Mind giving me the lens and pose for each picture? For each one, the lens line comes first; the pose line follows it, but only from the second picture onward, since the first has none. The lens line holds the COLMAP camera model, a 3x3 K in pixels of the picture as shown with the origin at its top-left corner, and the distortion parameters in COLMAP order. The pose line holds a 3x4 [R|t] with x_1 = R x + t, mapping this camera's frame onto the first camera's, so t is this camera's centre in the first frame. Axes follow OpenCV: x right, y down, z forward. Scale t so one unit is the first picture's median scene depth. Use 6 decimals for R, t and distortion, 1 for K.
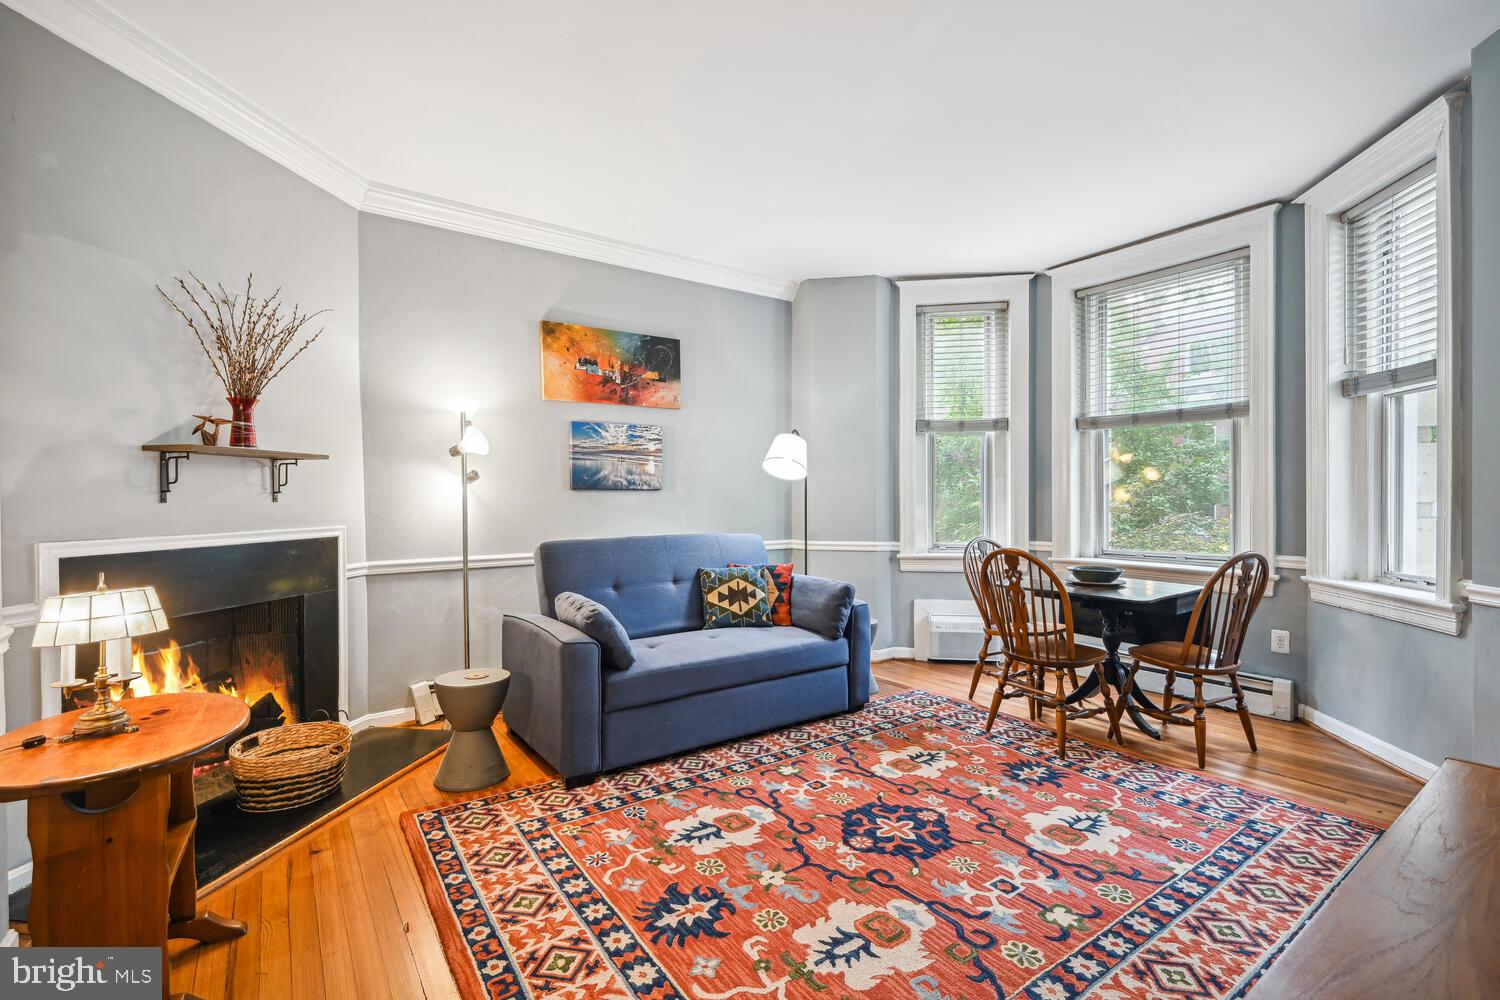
lens RADIAL K [[671.1, 0, 763.4], [0, 671.1, 499.9], [0, 0, 1]] dist [0.000197, -0.000047]
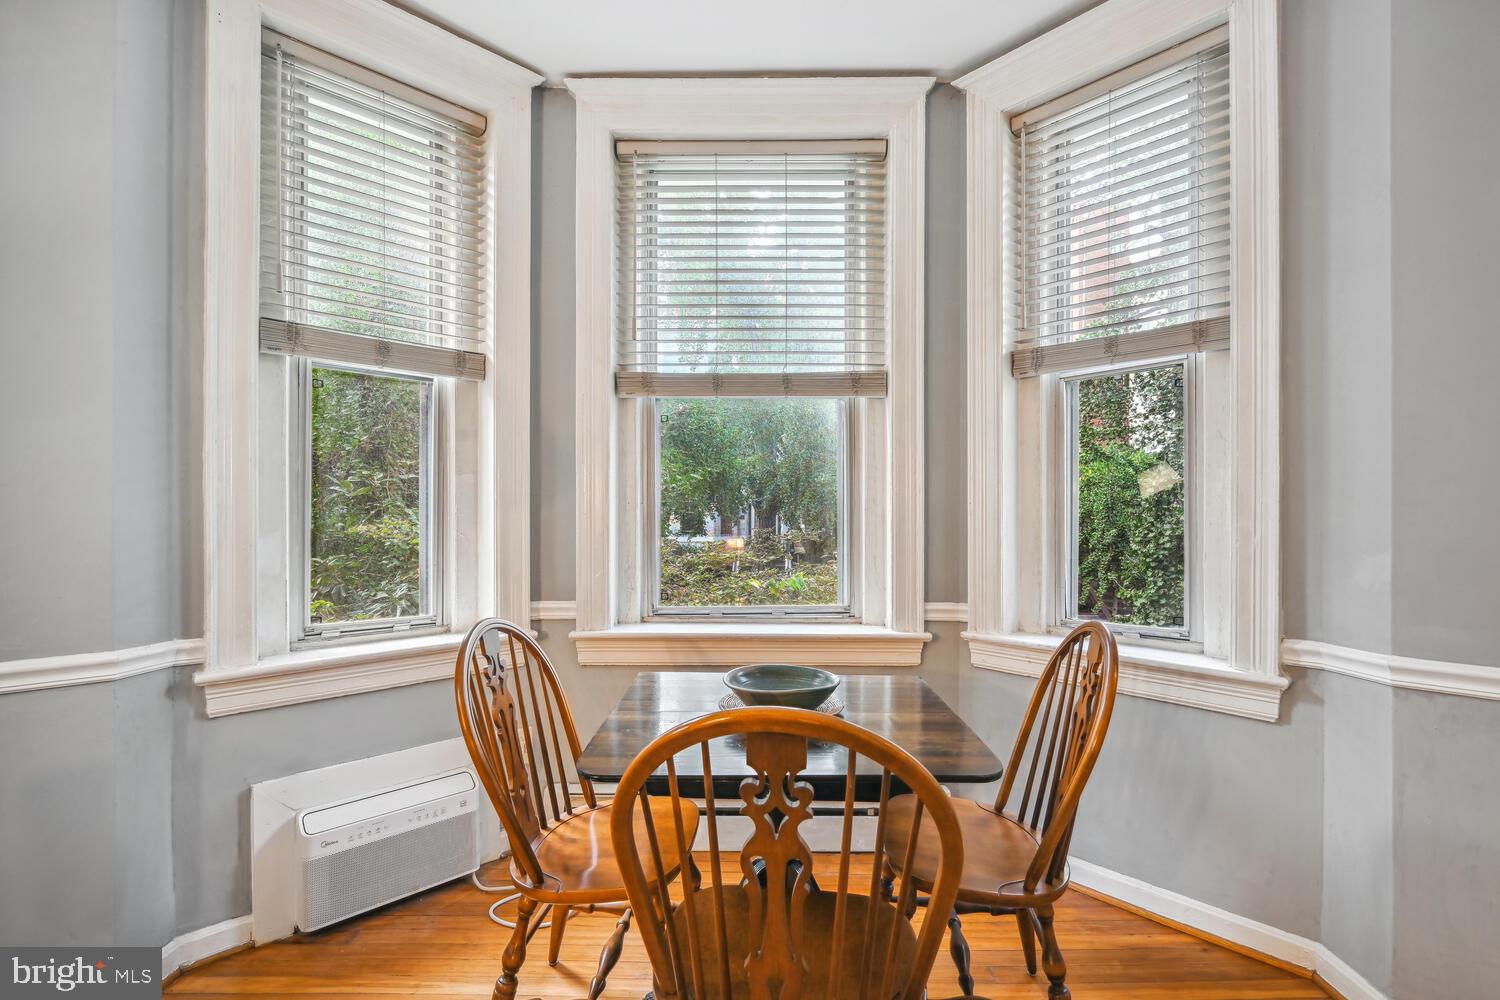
lens RADIAL K [[665.7, 0, 759.3], [0, 665.7, 513.1], [0, 0, 1]] dist [-0.001806, -0.000165]
pose [[0.603565, 0.003639, 0.797306, 0.140743], [0.000108, 0.999989, -0.004646, -0.004921], [-0.797314, 0.002891, 0.603558, 0.781161]]
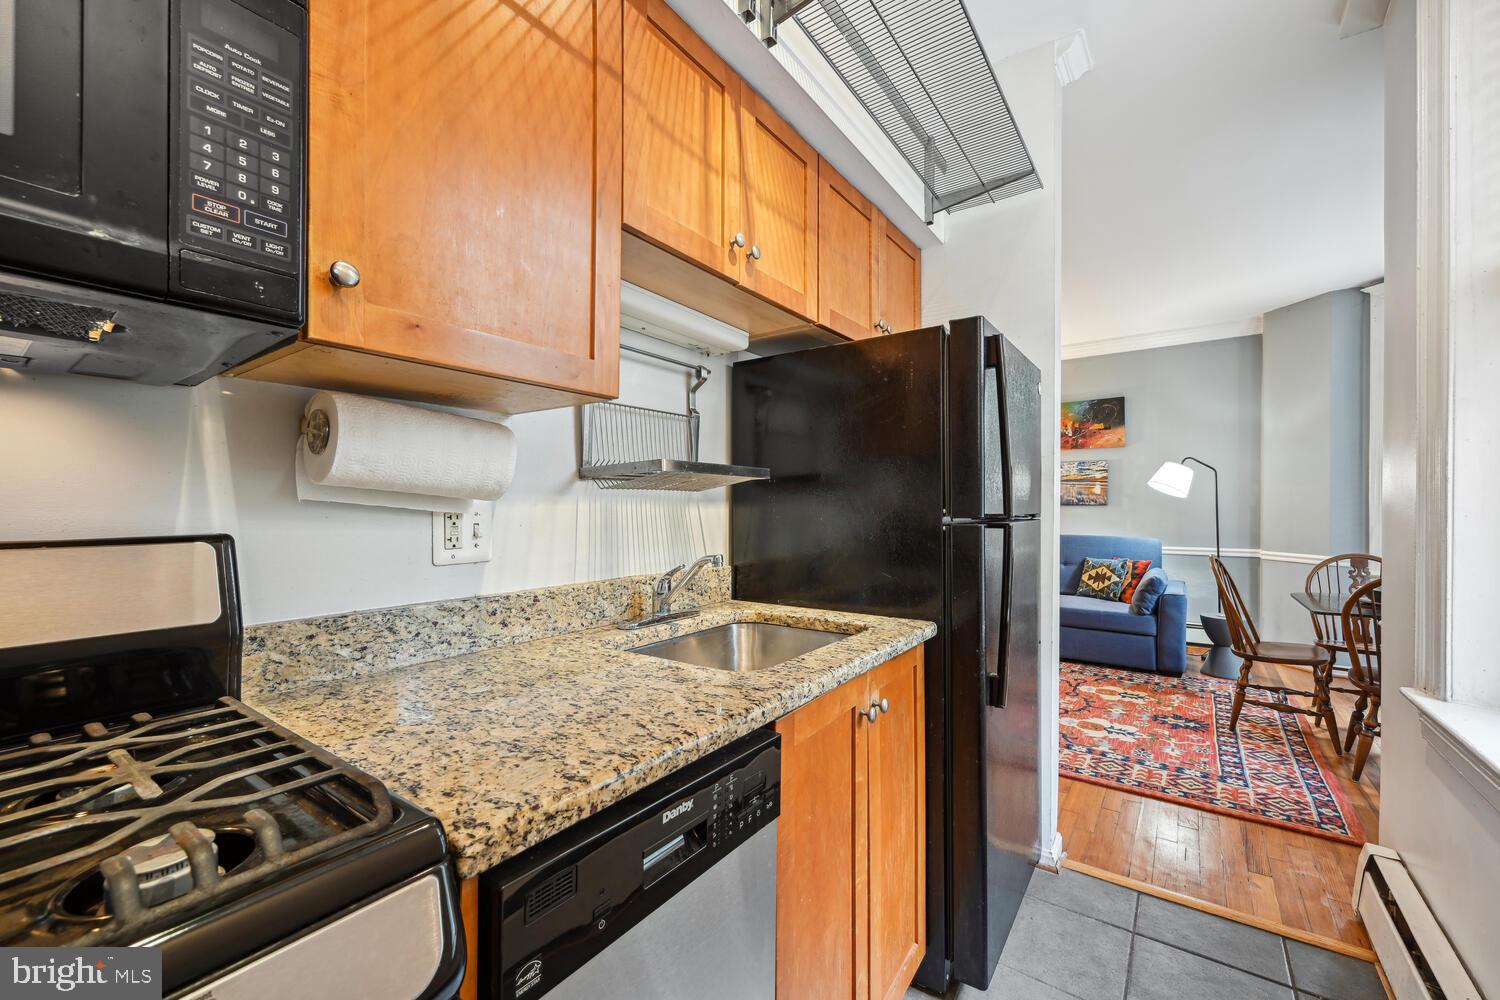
lens RADIAL K [[607.9, 0, 753.0], [0, 607.9, 507.7], [0, 0, 1]] dist [-0.000211, -0.000132]
pose [[0.300194, 0.005672, -0.953861, 1.089522], [-0.004785, 0.999979, 0.004441, -0.014548], [0.953866, 0.003231, 0.300215, -0.136896]]
